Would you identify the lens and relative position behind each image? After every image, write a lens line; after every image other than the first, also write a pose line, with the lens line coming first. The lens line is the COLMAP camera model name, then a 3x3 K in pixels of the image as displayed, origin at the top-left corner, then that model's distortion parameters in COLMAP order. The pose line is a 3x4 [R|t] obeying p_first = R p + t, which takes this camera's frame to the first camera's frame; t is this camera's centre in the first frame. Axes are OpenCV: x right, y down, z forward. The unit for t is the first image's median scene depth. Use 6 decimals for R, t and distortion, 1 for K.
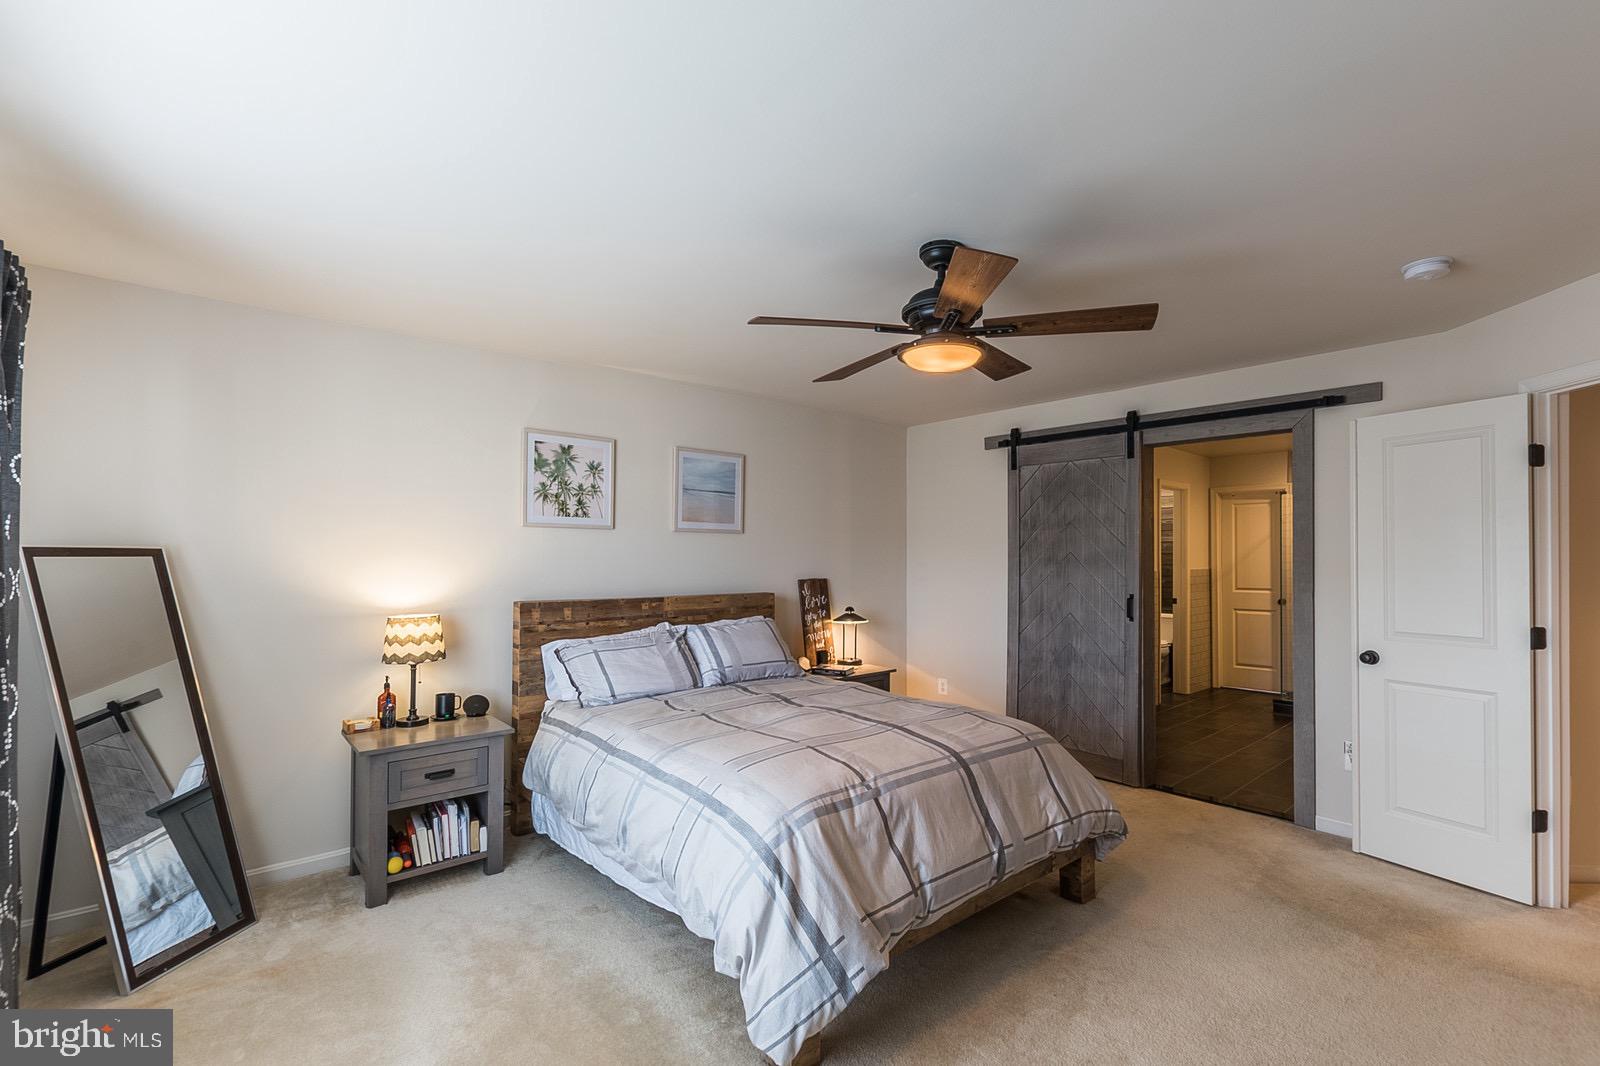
lens RADIAL K [[709.3, 0, 800.1], [0, 709.3, 544.4], [0, 0, 1]] dist [-0.001518, -0.000138]
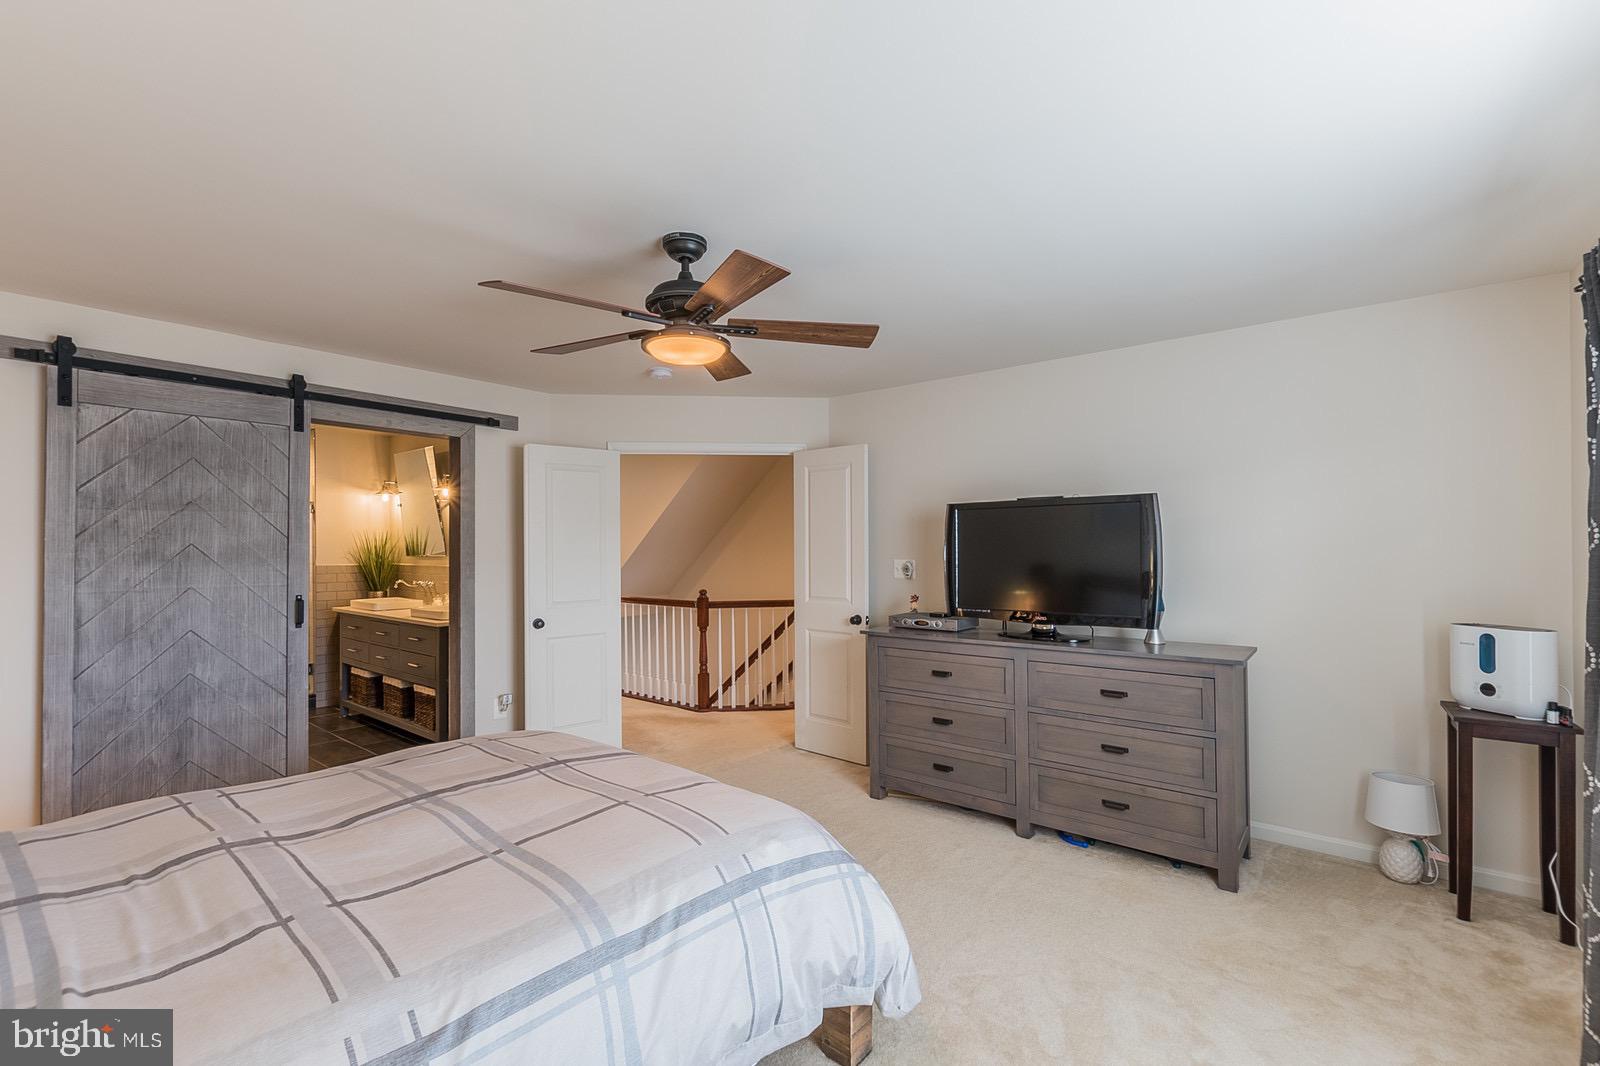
lens RADIAL K [[709.3, 0, 797.8], [0, 709.3, 538.2], [0, 0, 1]] dist [-0.001518, -0.000138]
pose [[-0.185259, 0.012168, 0.982614, -0.425932], [-0.011249, 0.999832, -0.014502, 0.008449], [-0.982625, -0.013740, -0.185091, 0.540279]]
